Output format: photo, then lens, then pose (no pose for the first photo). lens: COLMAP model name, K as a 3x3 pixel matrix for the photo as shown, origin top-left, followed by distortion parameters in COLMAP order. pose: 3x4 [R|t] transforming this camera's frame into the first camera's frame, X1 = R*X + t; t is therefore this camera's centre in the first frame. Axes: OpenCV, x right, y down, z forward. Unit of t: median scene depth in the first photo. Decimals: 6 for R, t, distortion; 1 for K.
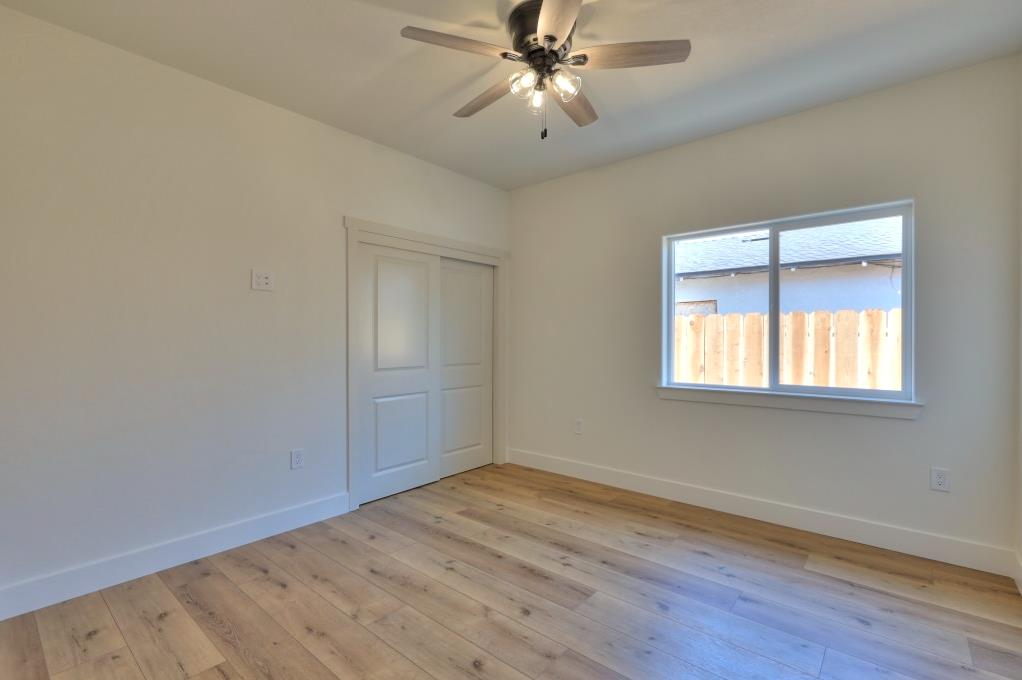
lens RADIAL K [[461.7, 0, 511.0], [0, 461.7, 340.0], [0, 0, 1]] dist [-0.000771, -0.000778]
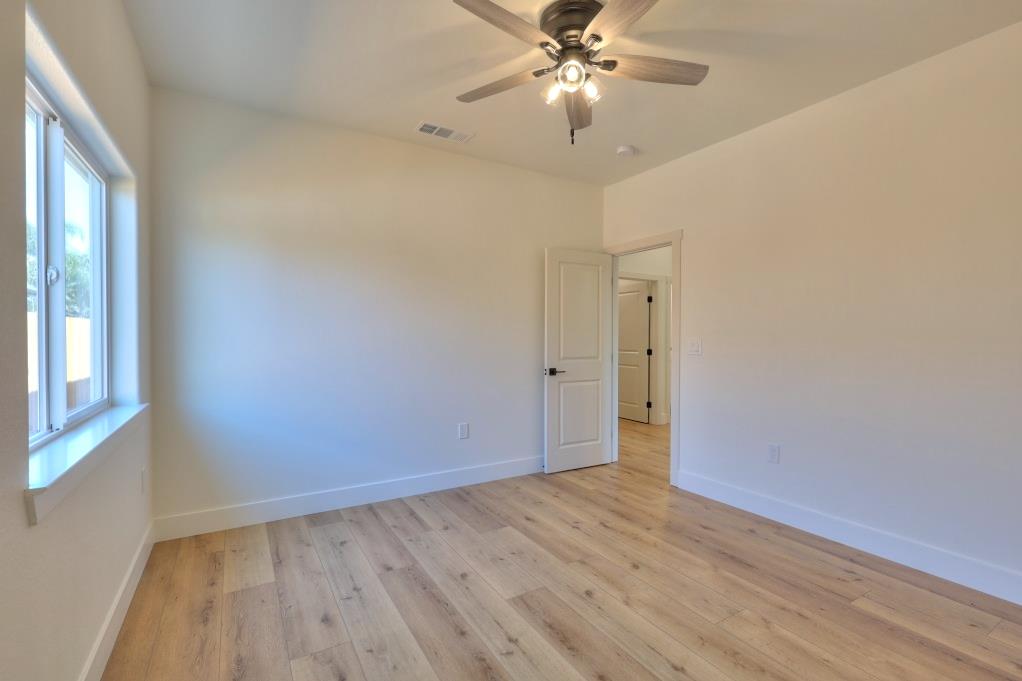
lens RADIAL K [[461.7, 0, 511.0], [0, 461.7, 340.5], [0, 0, 1]] dist [-0.000771, -0.000778]
pose [[-0.946845, -0.007172, 0.321610, -0.127828], [-0.003610, 0.999925, 0.011670, -0.004382], [-0.321669, 0.009889, -0.946800, 1.949049]]
